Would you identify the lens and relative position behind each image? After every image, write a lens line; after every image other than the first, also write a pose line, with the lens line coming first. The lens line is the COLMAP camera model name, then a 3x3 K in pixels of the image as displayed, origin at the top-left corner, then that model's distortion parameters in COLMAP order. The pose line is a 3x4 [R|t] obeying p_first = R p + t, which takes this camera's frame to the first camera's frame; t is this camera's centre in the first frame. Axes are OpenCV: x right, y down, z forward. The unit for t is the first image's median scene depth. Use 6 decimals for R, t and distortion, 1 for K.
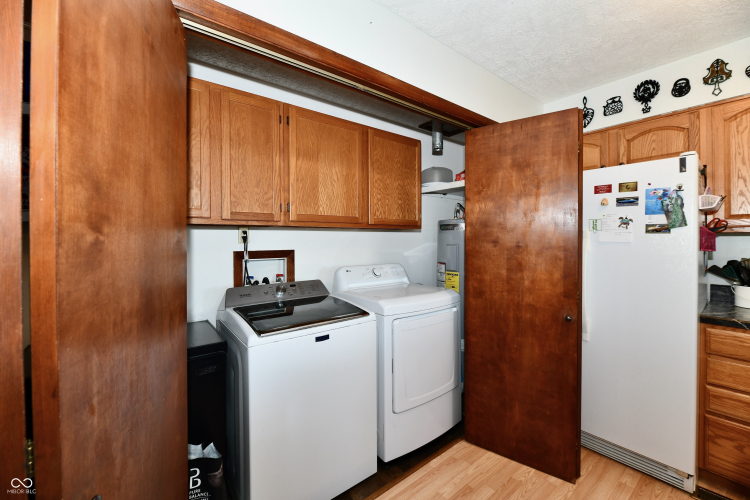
lens RADIAL K [[308.2, 0, 379.3], [0, 308.2, 239.9], [0, 0, 1]] dist [-0.000462, -0.004221]
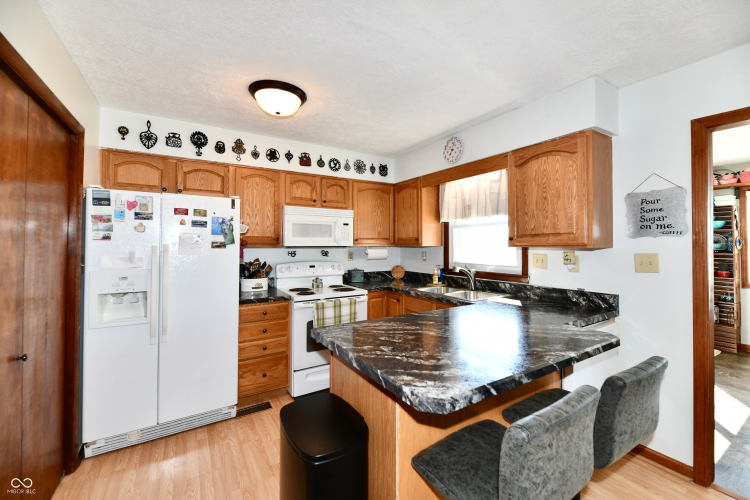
lens RADIAL K [[308.2, 0, 379.3], [0, 308.2, 239.9], [0, 0, 1]] dist [-0.000462, -0.004221]
pose [[0.106686, 0.018914, 0.994113, -0.459927], [-0.002774, 0.999821, -0.018725, -0.036810], [-0.994289, -0.000760, 0.106720, 0.105784]]
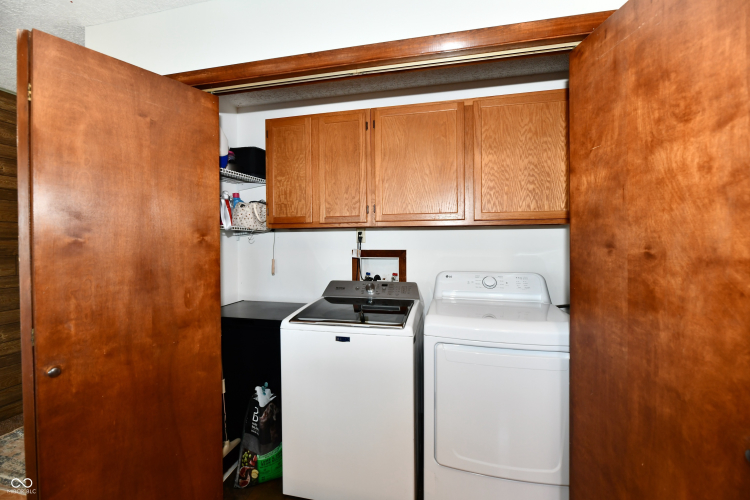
lens RADIAL K [[308.2, 0, 379.3], [0, 308.2, 239.9], [0, 0, 1]] dist [-0.000462, -0.004221]
pose [[0.628264, 0.001816, -0.777998, 0.481601], [0.000118, 0.999997, 0.002429, -0.002812], [0.778001, -0.001618, 0.628262, 0.337837]]
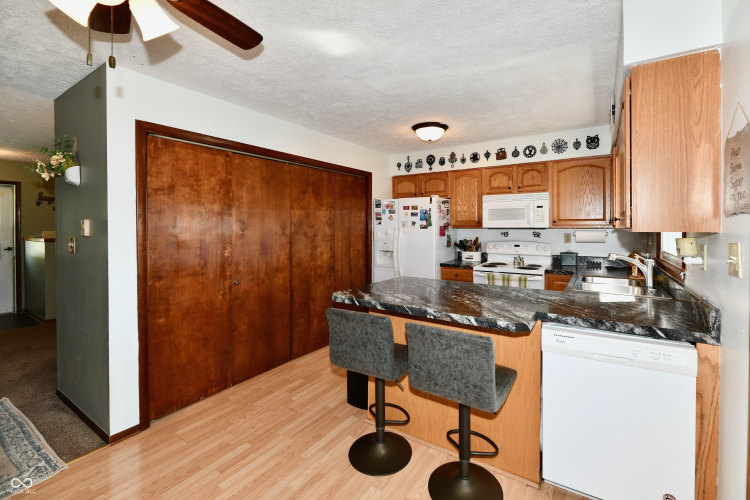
lens RADIAL K [[322.8, 0, 401.5], [0, 322.8, 228.0], [0, 0, 1]] dist [0.000193, -0.000029]
pose [[0.939266, 0.000628, 0.343191, -0.087612], [-0.003026, 0.999975, 0.006453, -0.044501], [-0.343178, -0.007099, 0.939244, -1.271550]]
